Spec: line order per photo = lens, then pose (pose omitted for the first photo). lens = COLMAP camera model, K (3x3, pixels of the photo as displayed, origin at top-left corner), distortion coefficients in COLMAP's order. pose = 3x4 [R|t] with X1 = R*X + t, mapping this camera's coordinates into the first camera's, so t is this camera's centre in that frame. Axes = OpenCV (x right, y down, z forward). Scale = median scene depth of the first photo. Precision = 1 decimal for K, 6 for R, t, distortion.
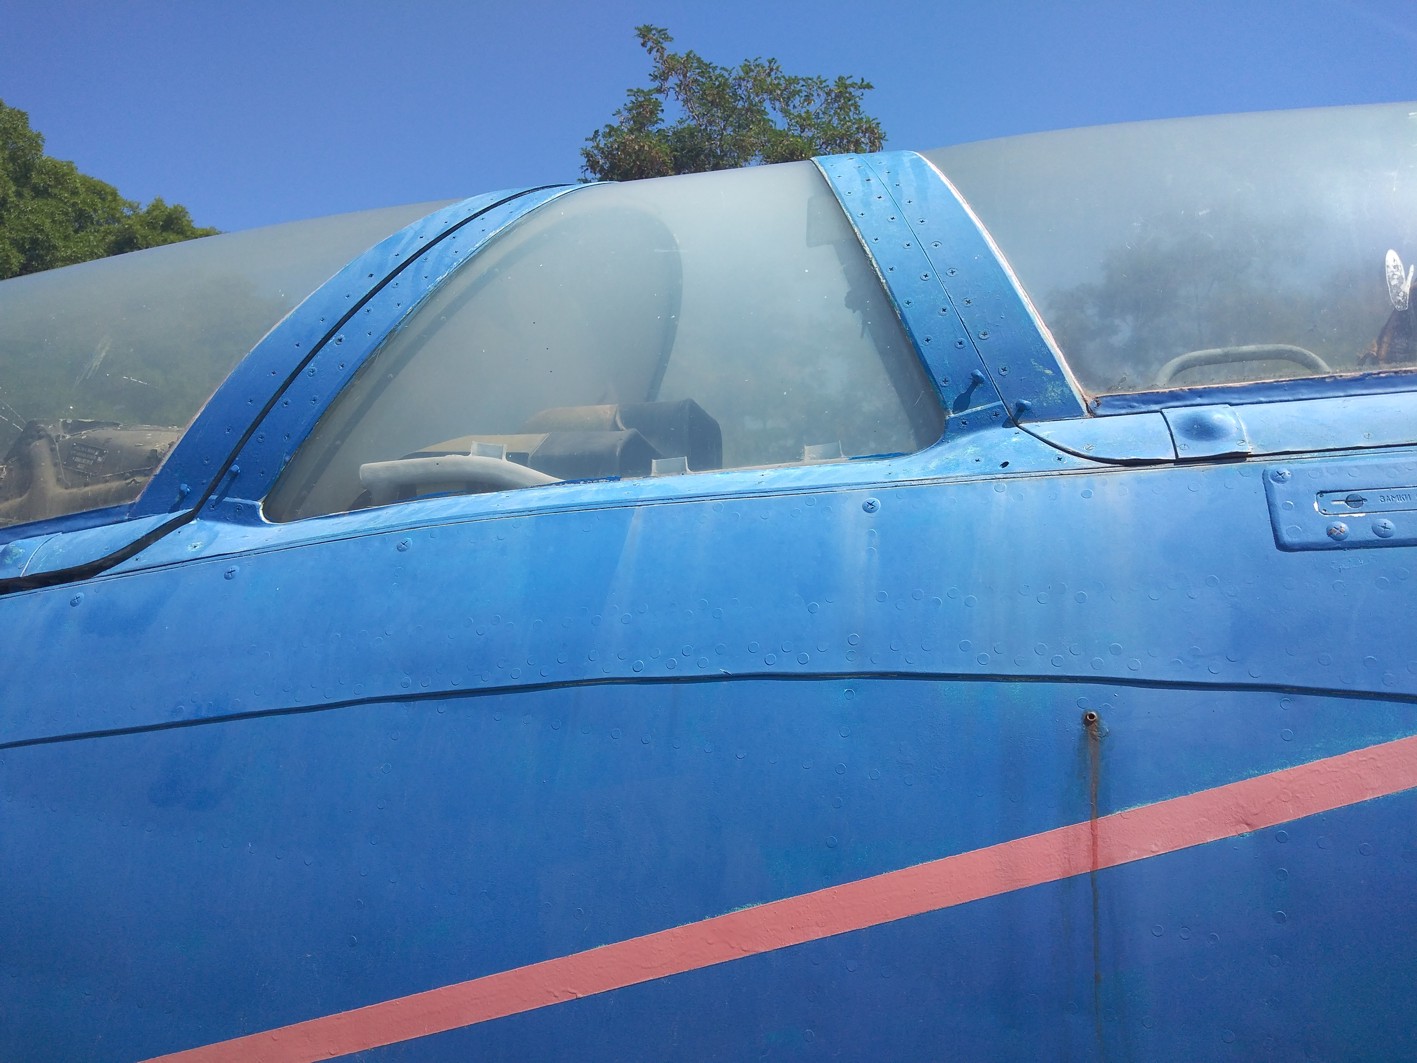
lens RADIAL K [[1067.4, 0, 699.4], [0, 1067.4, 534.3], [0, 0, 1]] dist [0.024917, -0.057806]
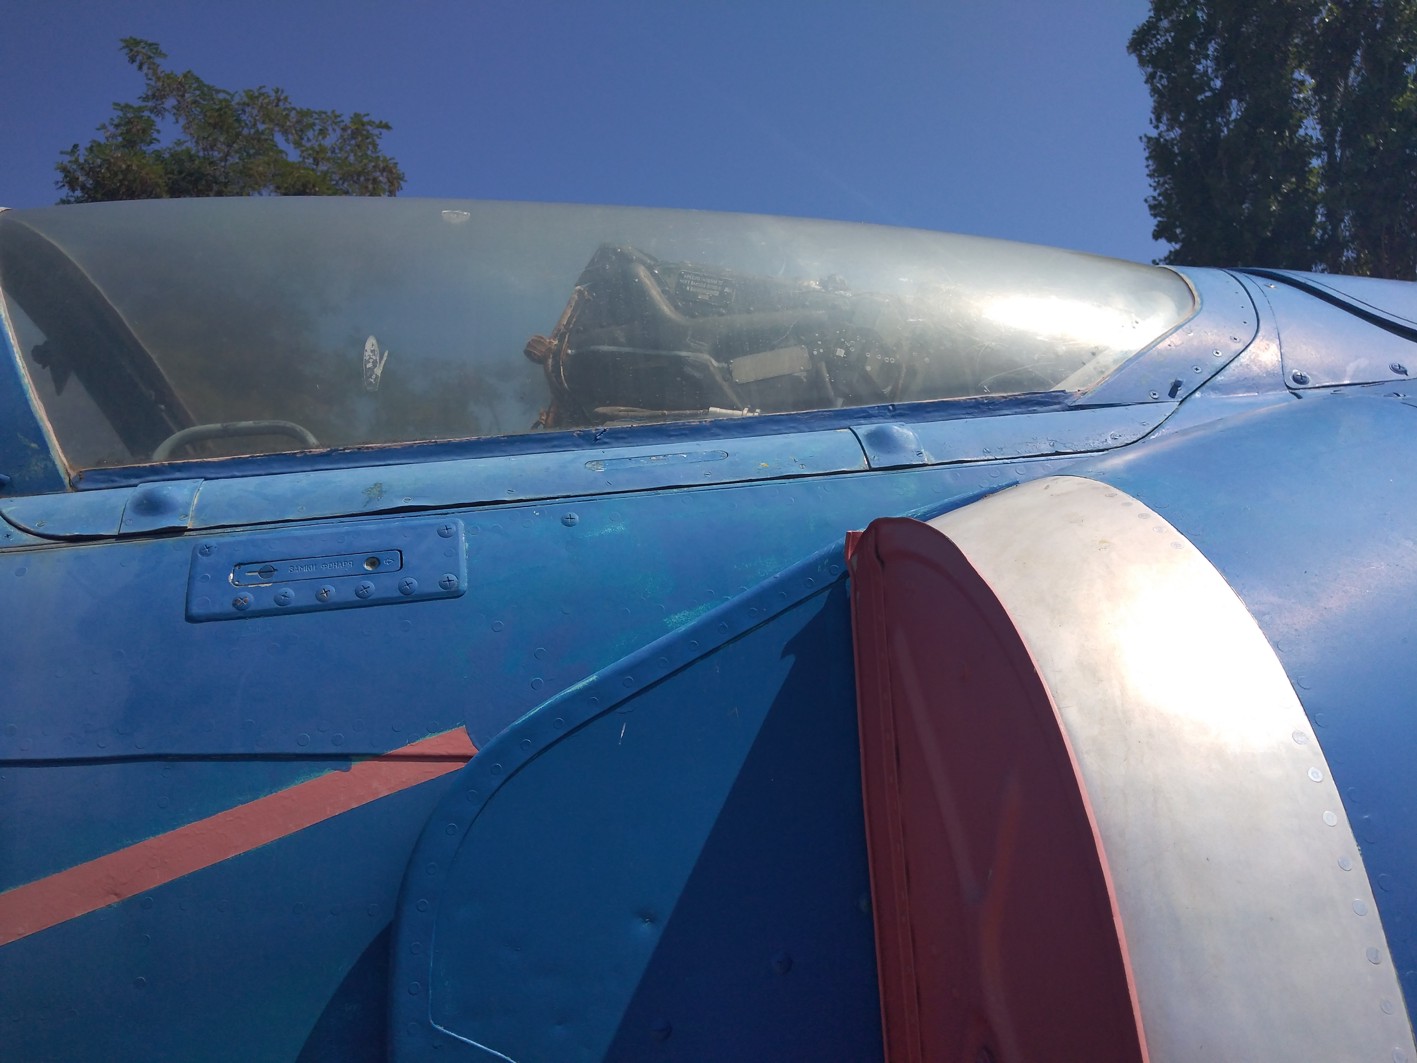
lens RADIAL K [[1067.4, 0, 698.8], [0, 1067.4, 523.2], [0, 0, 1]] dist [0.024917, -0.057806]
pose [[0.938992, -0.023679, 0.343123, 0.576418], [0.037951, 0.998669, -0.034939, -0.022783], [-0.341839, 0.045830, 0.938641, -0.139093]]
